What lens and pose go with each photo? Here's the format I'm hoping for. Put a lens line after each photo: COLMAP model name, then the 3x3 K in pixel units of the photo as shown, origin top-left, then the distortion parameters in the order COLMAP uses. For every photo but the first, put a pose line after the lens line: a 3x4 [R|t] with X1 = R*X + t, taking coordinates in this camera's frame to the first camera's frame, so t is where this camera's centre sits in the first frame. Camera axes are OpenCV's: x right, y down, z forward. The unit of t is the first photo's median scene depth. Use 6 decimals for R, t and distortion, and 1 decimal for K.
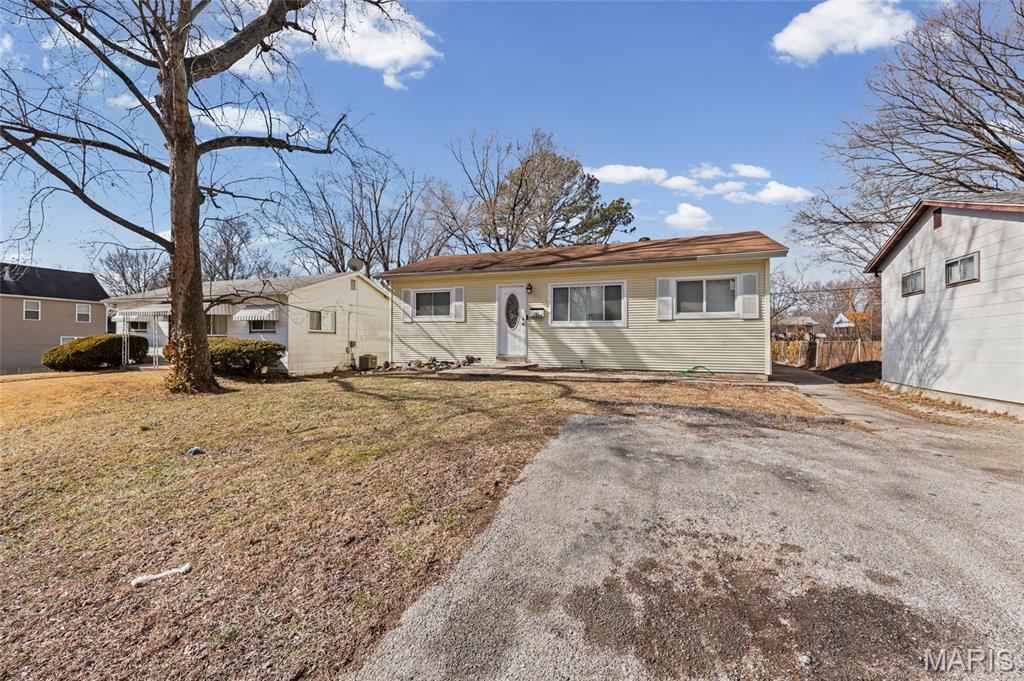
lens RADIAL K [[412.3, 0, 505.6], [0, 412.3, 353.3], [0, 0, 1]] dist [0.000742, -0.000160]
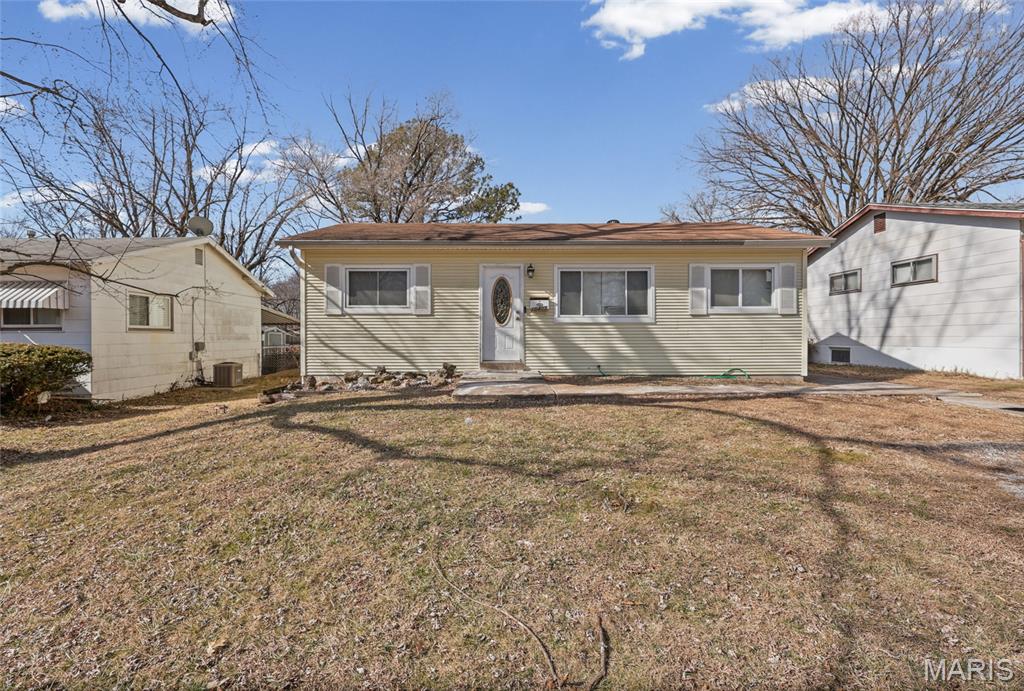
lens RADIAL K [[423.5, 0, 484.8], [0, 423.5, 346.8], [0, 0, 1]] dist [0.000018, 0.000158]
pose [[0.932639, -0.018468, 0.360337, -0.293983], [0.018841, 0.999819, 0.002478, -0.023575], [-0.360317, 0.004478, 0.932819, 0.315853]]
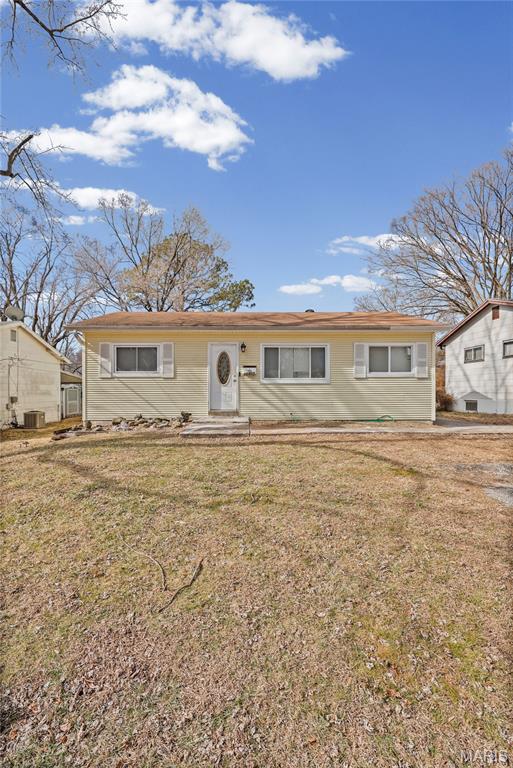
lens RADIAL K [[315.4, 0, 240.1], [0, 315.4, 398.3], [0, 0, 1]] dist [-0.000474, 0.000029]
pose [[0.928905, -0.018606, 0.369851, -0.250871], [0.019135, 0.999814, 0.002240, -0.027401], [-0.369824, 0.004997, 0.929088, 0.245626]]
